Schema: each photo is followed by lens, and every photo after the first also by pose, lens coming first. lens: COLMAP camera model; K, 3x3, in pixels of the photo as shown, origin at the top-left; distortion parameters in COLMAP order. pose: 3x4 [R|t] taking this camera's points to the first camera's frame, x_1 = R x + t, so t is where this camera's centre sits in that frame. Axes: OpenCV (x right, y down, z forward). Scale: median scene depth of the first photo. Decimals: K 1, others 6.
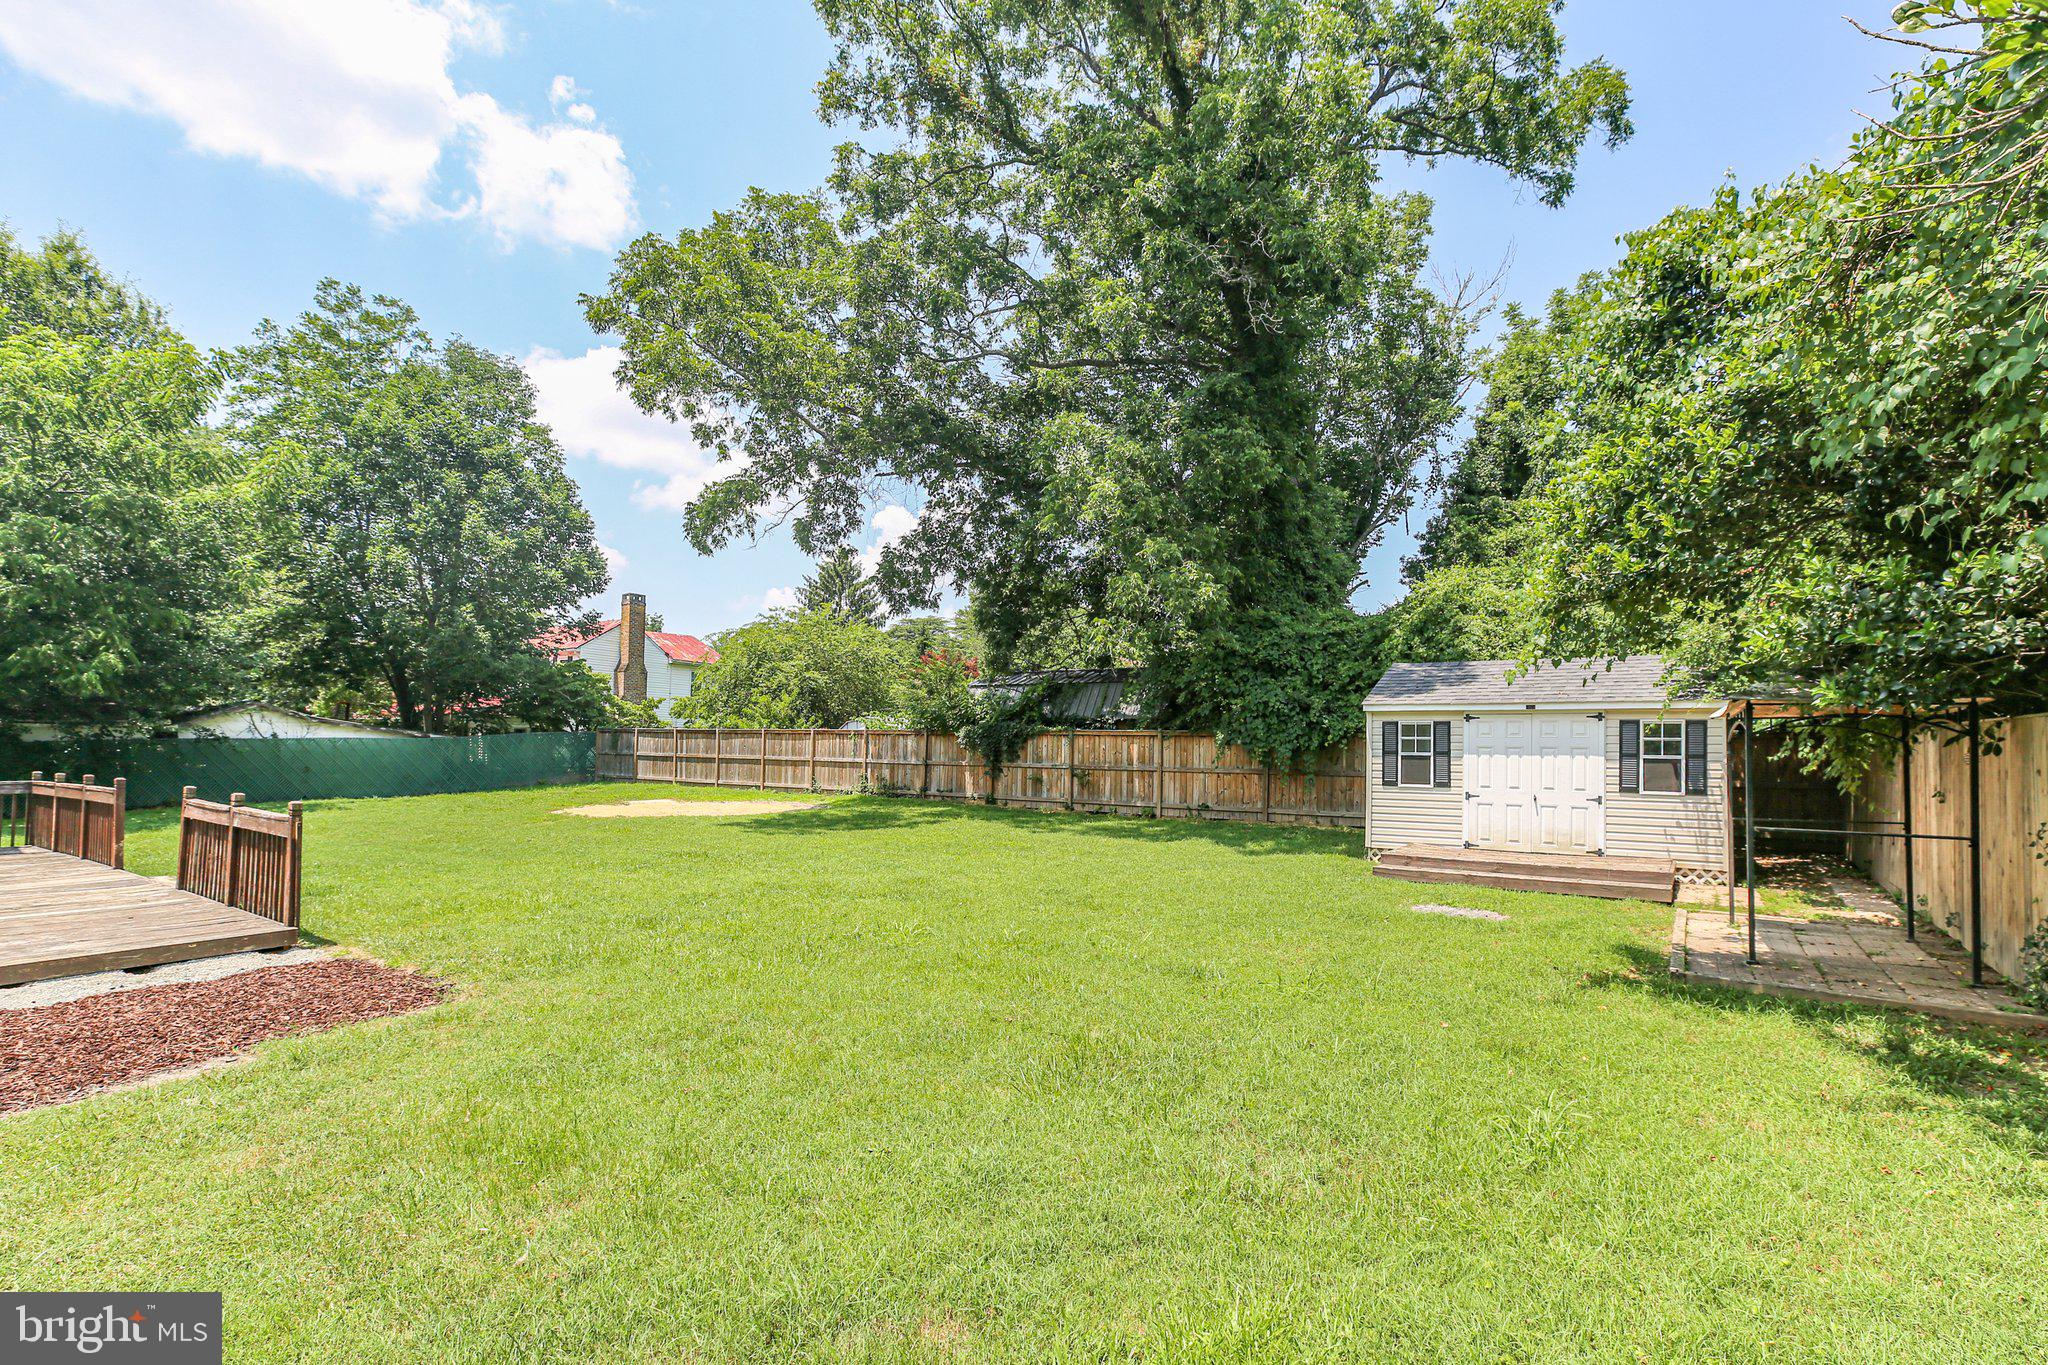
lens RADIAL K [[943.4, 0, 1023.7], [0, 943.4, 697.7], [0, 0, 1]] dist [-0.000802, 0.000112]
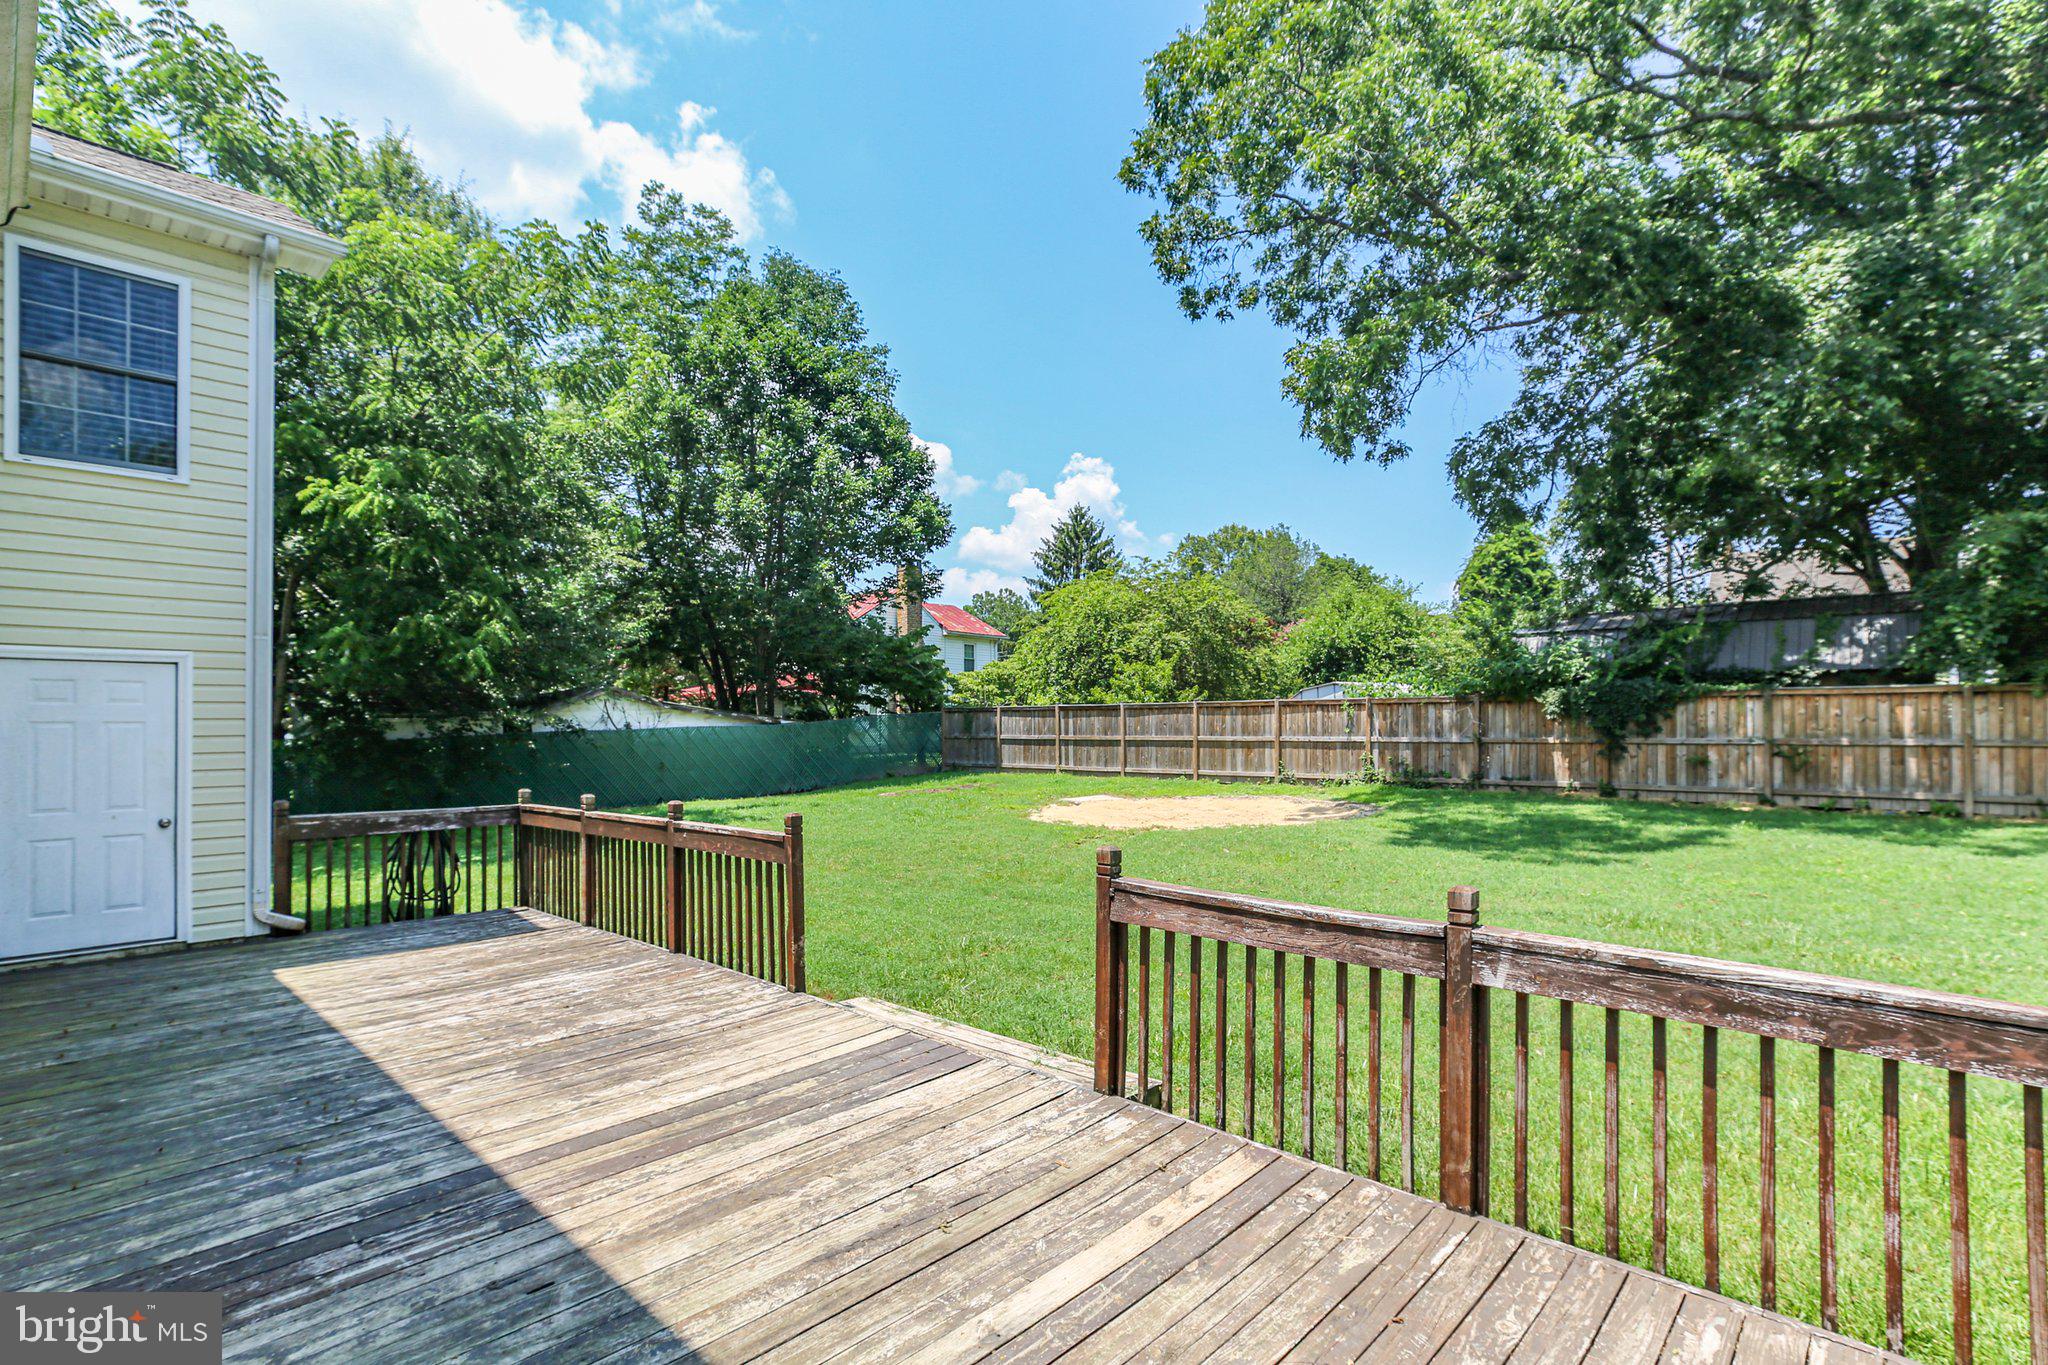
lens RADIAL K [[934.2, 0, 1024.0], [0, 934.2, 682.5], [0, 0, 1]] dist [-0.022334, 0.001002]
pose [[0.991963, -0.030329, -0.122840, -0.352000], [0.031663, 0.999459, 0.008921, 0.006183], [0.122503, -0.012739, 0.992386, 0.235550]]
